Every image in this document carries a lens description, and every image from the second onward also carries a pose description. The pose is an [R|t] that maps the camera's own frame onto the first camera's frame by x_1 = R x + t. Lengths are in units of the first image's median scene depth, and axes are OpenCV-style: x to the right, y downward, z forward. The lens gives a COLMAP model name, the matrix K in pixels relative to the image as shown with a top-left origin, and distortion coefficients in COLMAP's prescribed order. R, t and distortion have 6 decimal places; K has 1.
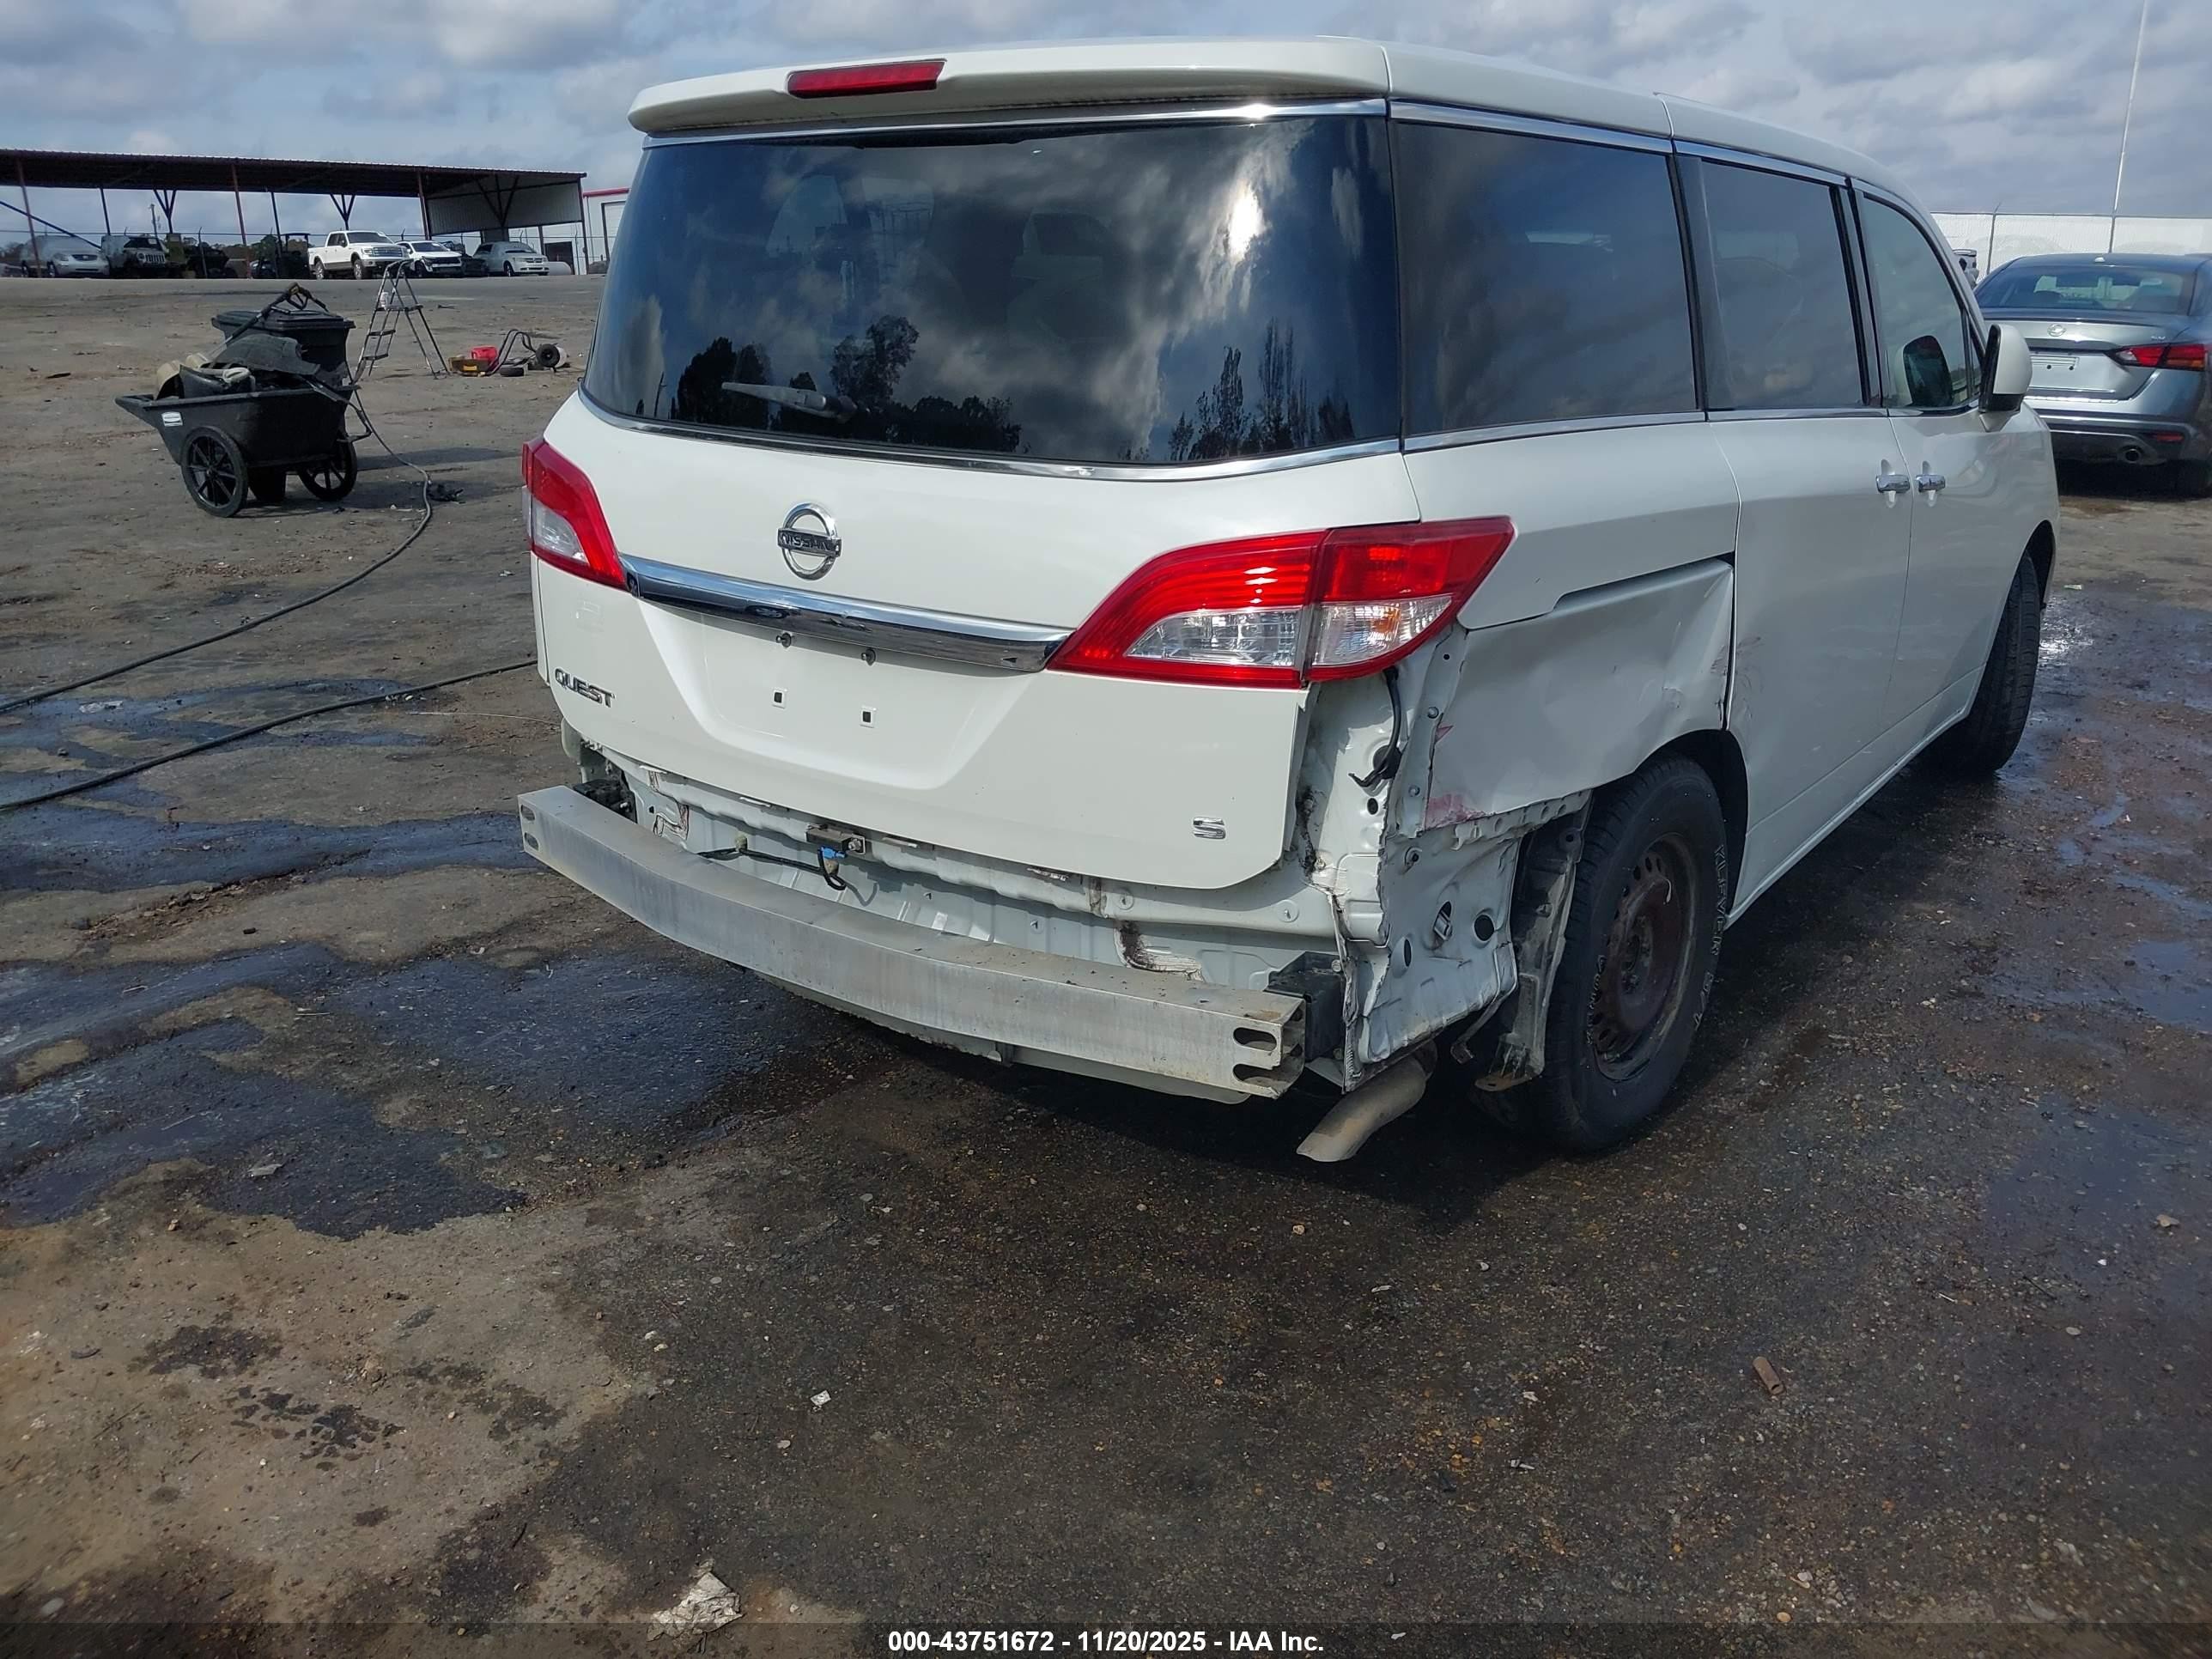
lens RADIAL K [[1756.7, 0, 1123.3], [0, 1756.7, 810.0], [0, 0, 1]] dist [0.008405, -0.014763]
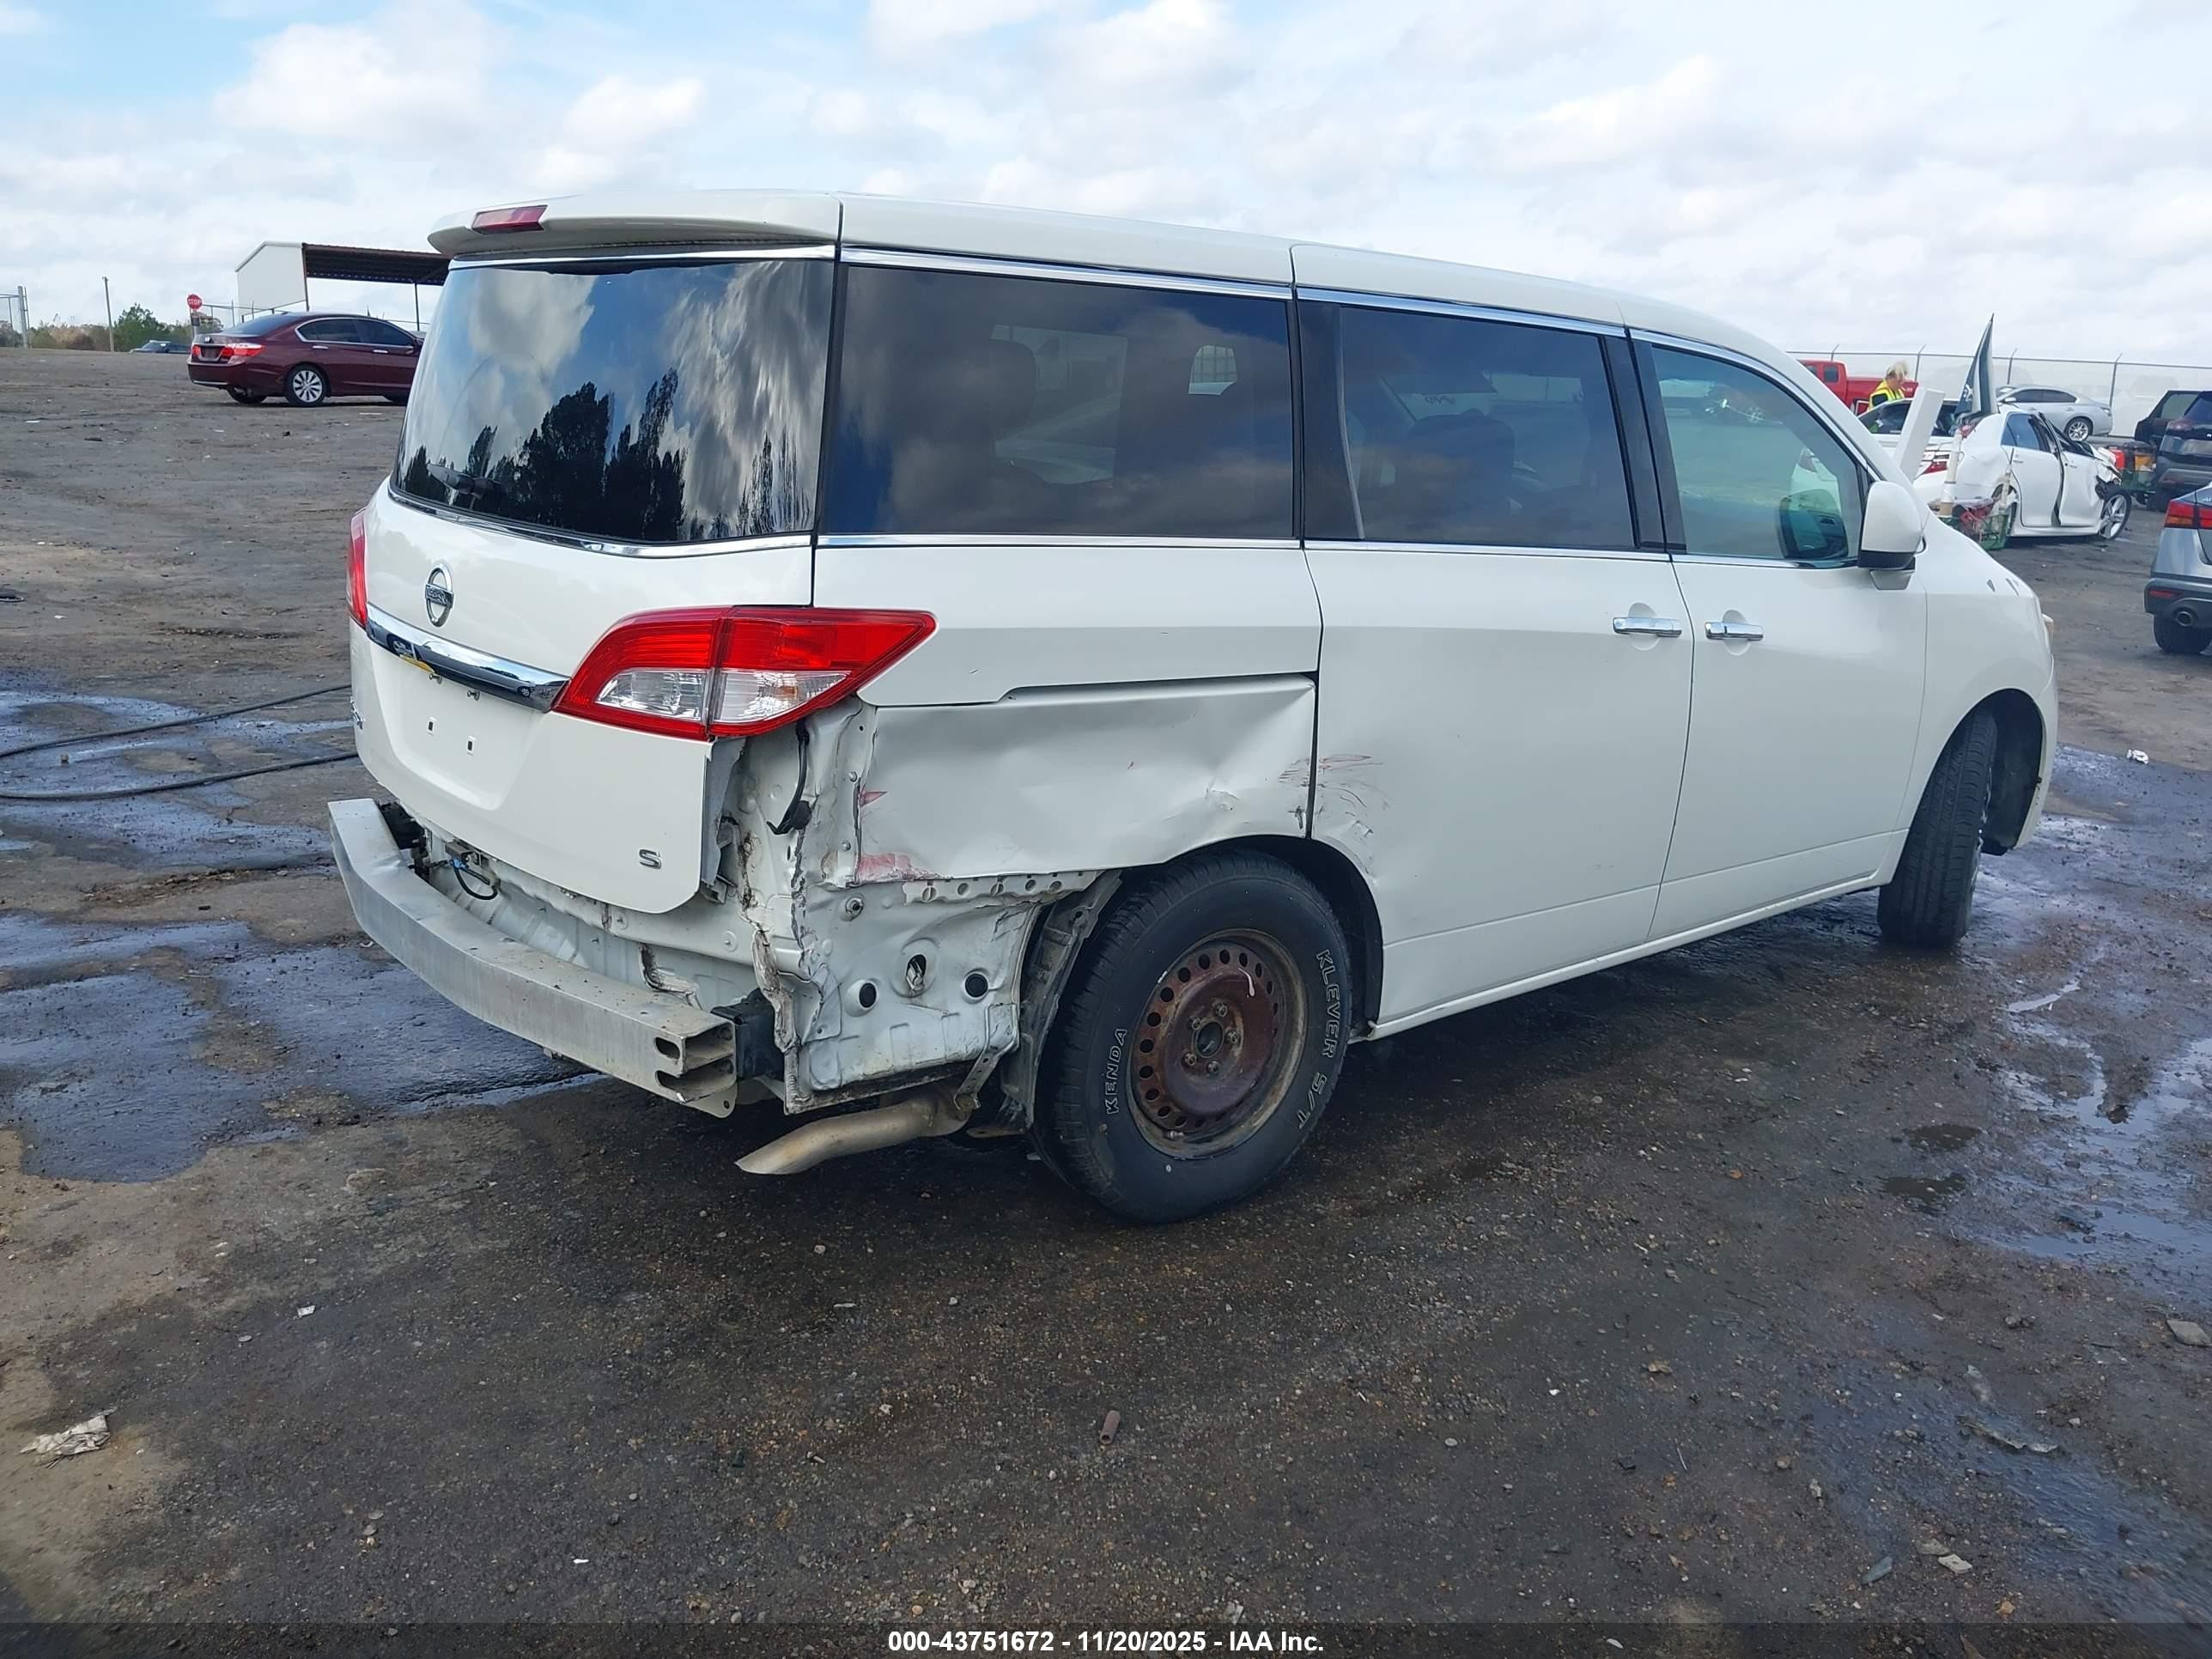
lens RADIAL K [[1756.9, 0, 1111.9], [0, 1756.9, 814.1], [0, 0, 1]] dist [0.045898, -0.071675]
pose [[0.973409, 0.091051, -0.210204, 0.534144], [-0.104724, 0.992988, -0.054838, 0.012118], [0.203737, 0.075393, 0.976118, -0.065296]]
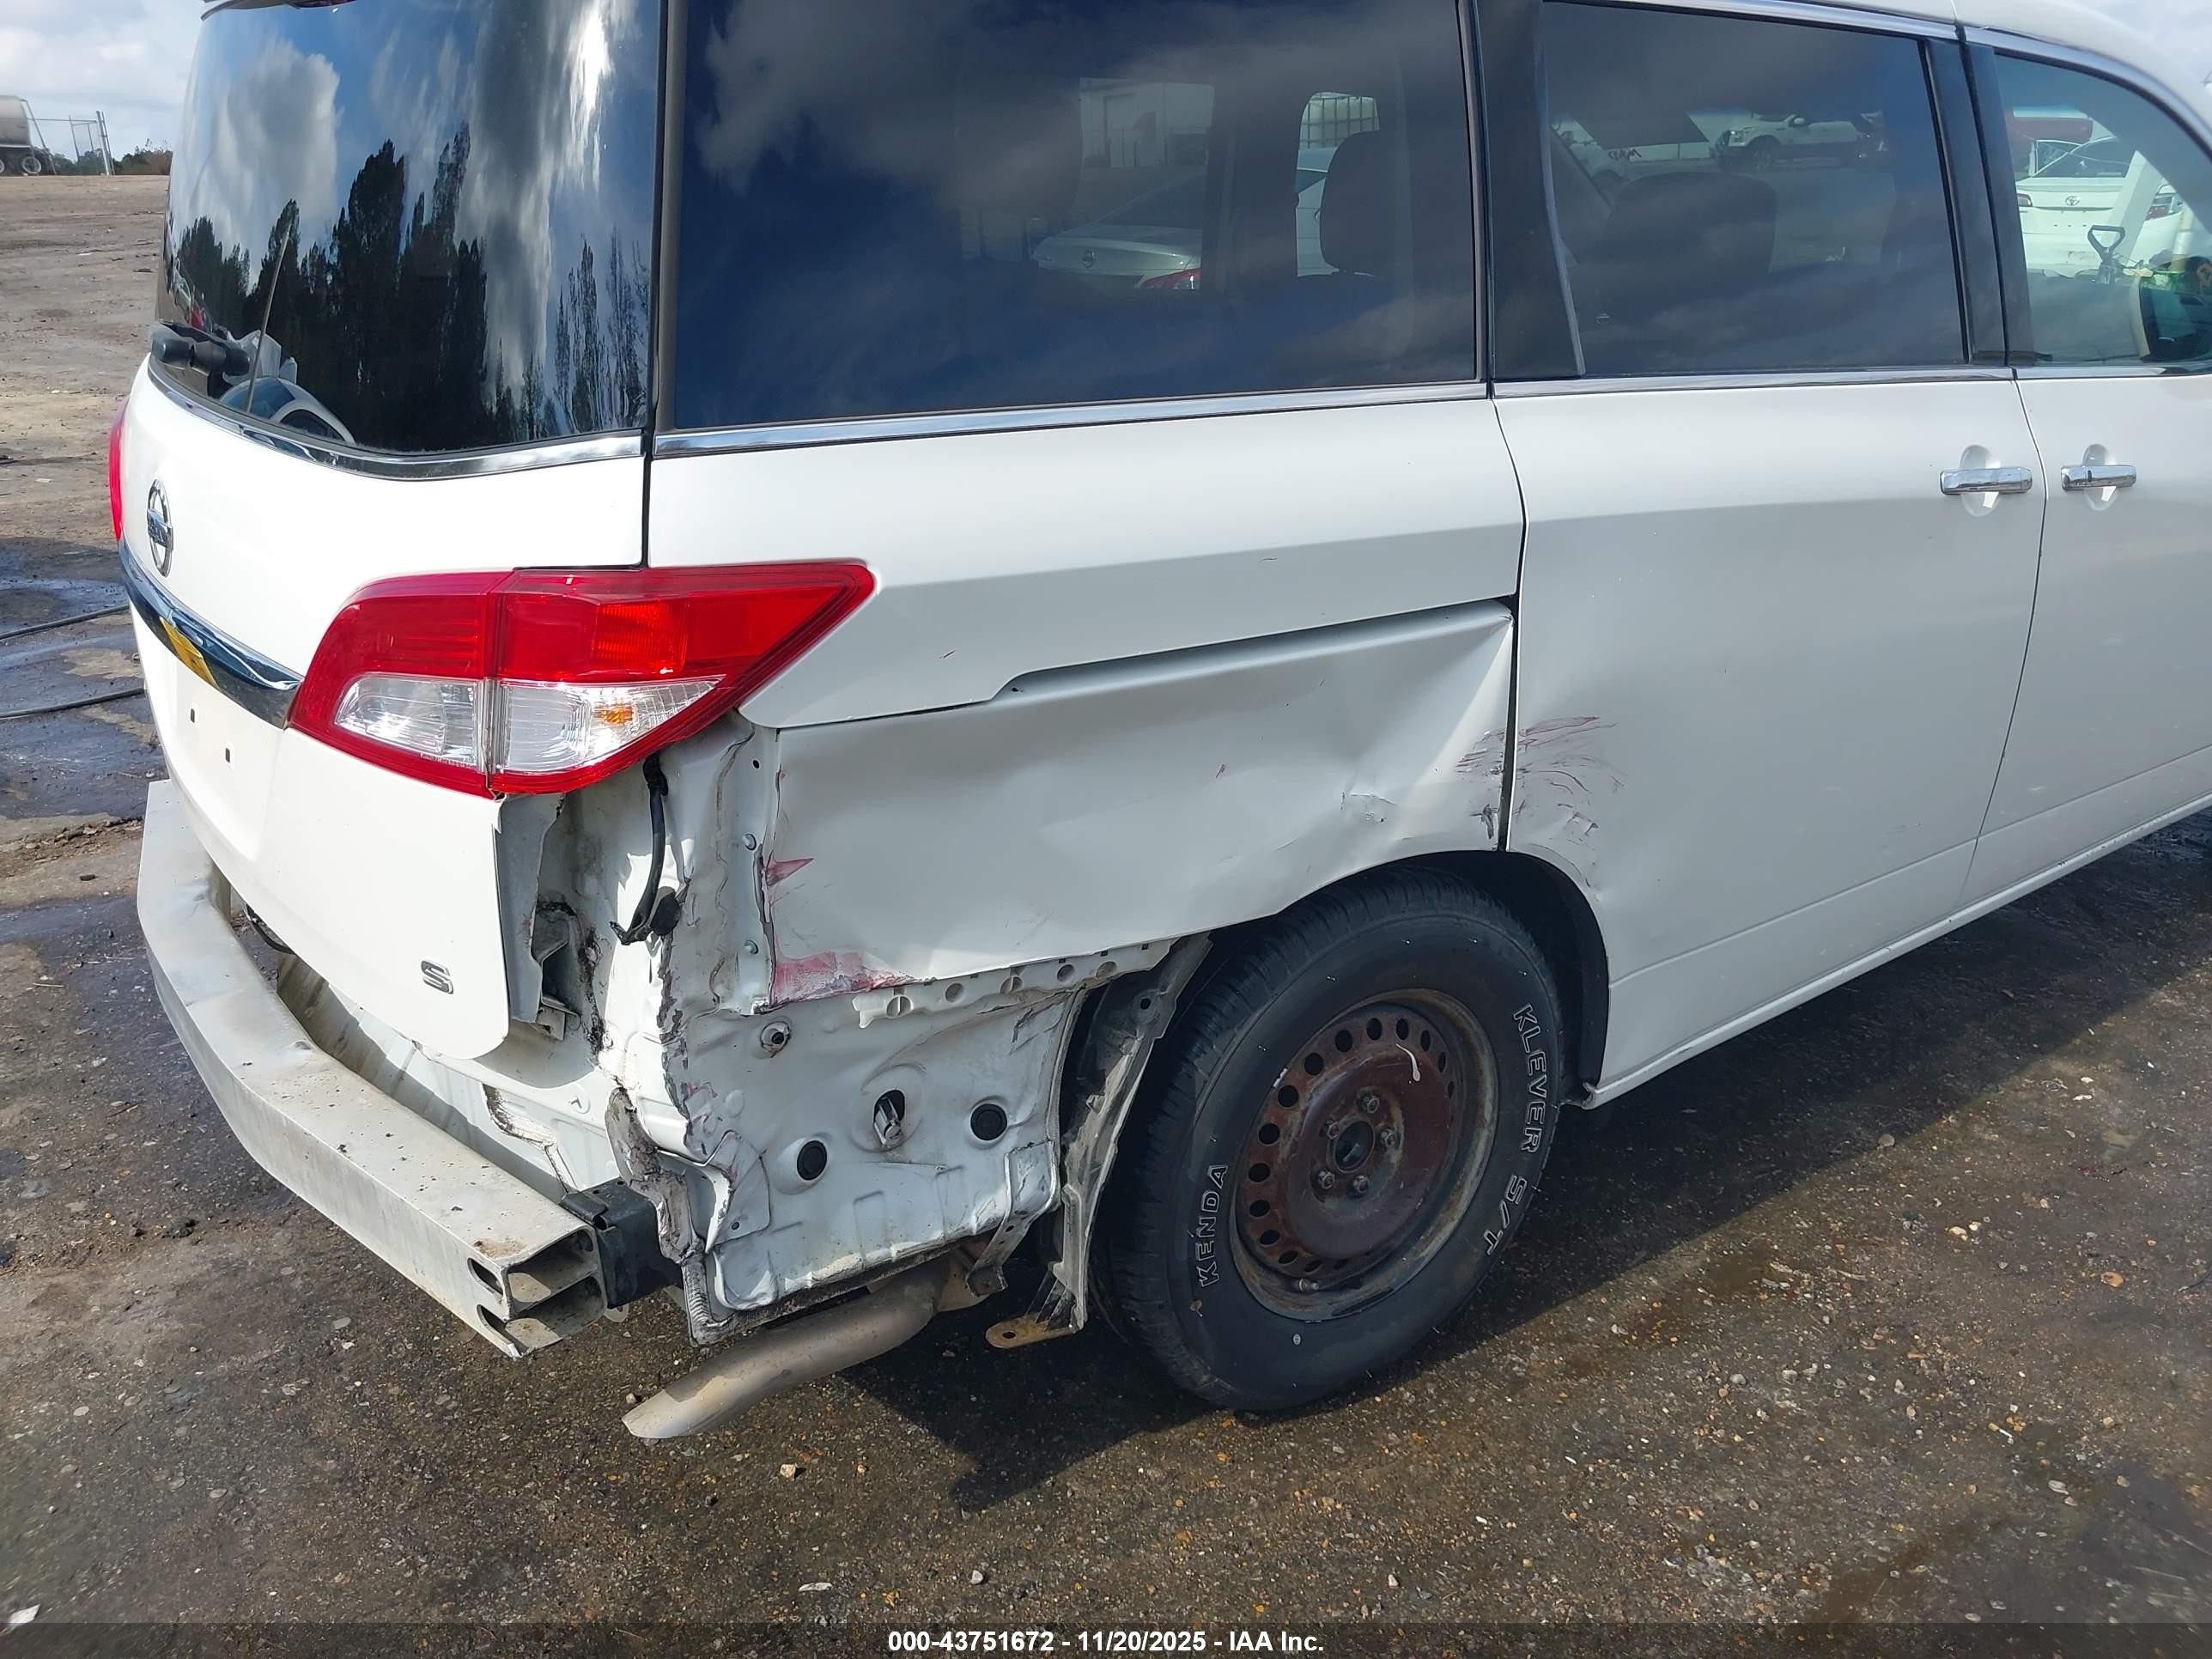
lens RADIAL K [[1756.7, 0, 1126.9], [0, 1756.7, 815.0], [0, 0, 1]] dist [0.008405, -0.014763]
pose [[0.961994, 0.091360, -0.257335, 0.448896], [-0.076855, 0.994863, 0.065892, -0.111506], [0.262033, -0.043610, 0.964073, 0.360095]]
